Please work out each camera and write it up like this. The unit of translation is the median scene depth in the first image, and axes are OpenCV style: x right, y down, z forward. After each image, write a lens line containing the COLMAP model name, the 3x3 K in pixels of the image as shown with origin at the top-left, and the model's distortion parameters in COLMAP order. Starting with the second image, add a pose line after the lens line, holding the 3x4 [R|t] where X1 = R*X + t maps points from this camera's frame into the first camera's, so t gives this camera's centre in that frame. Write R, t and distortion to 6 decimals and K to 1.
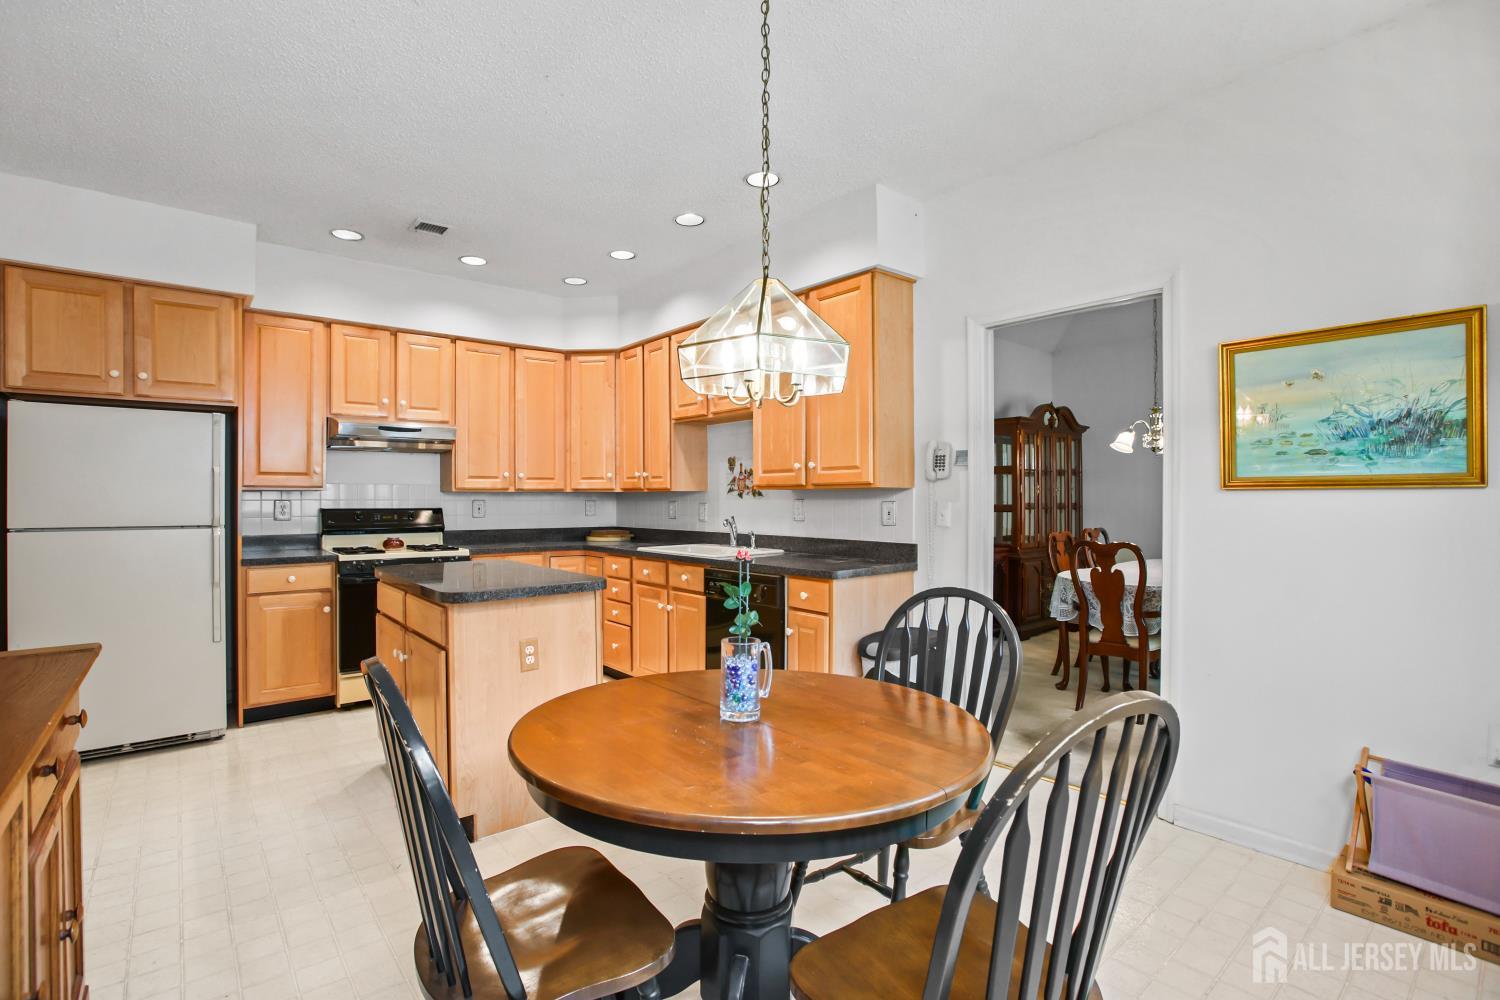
lens RADIAL K [[707.5, 0, 738.5], [0, 707.5, 497.8], [0, 0, 1]] dist [-0.045131, 0.014339]
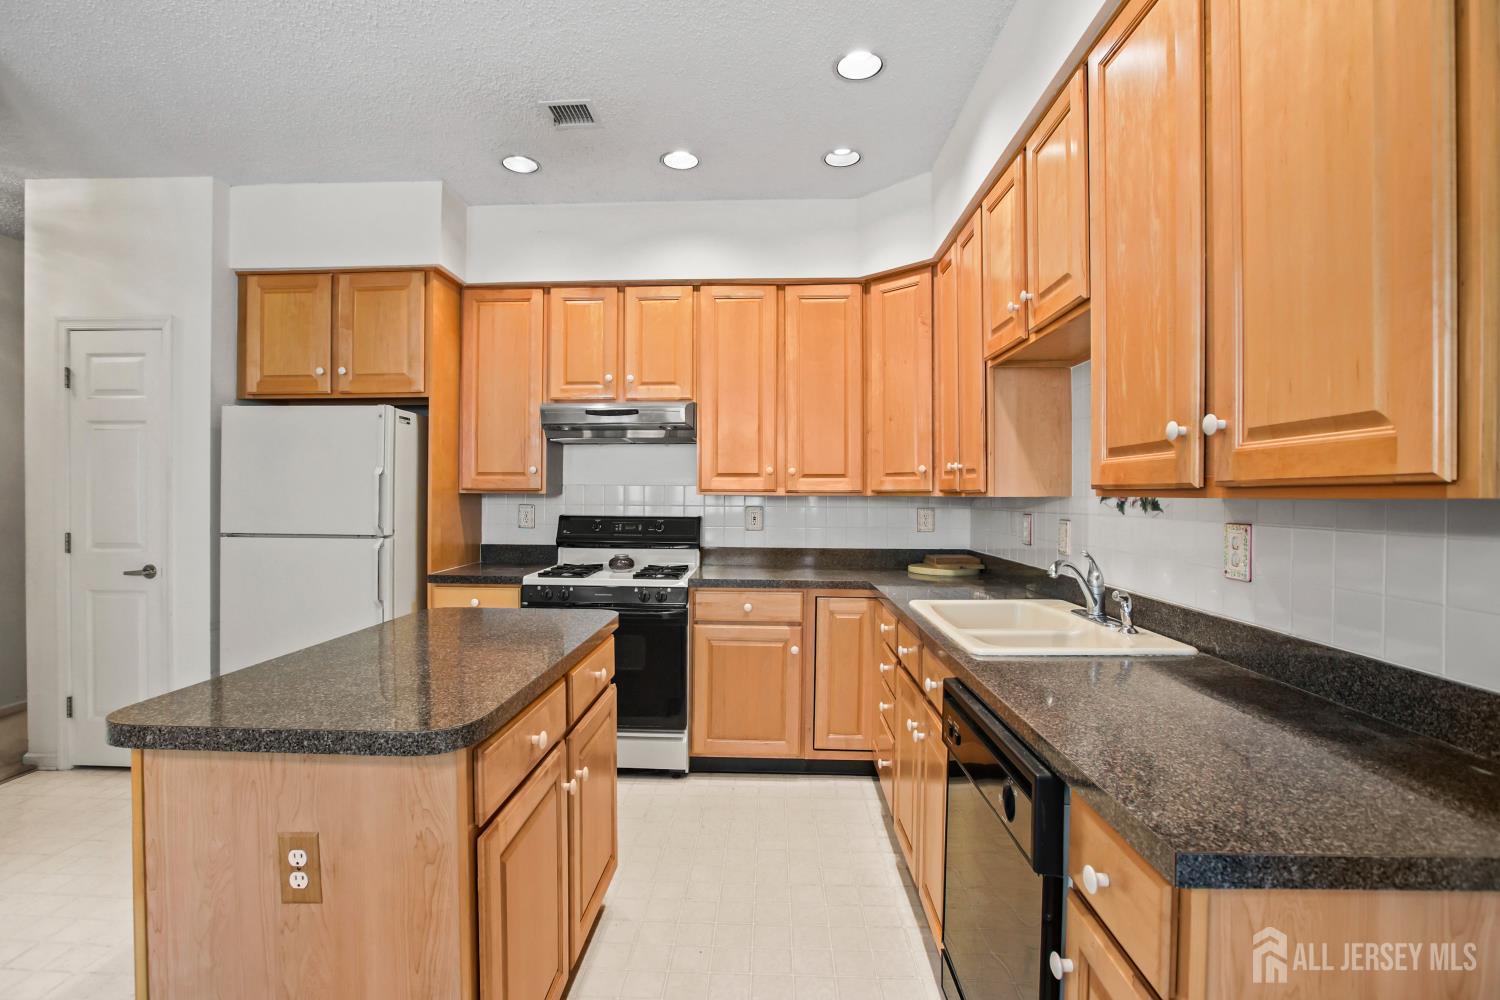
lens RADIAL K [[707.5, 0, 742.1], [0, 707.5, 502.0], [0, 0, 1]] dist [-0.045131, 0.014339]
pose [[0.746819, 0.011708, -0.664924, 0.127829], [-0.004800, 0.999914, 0.012215, -0.011890], [0.665010, -0.005930, 0.746811, 0.526097]]
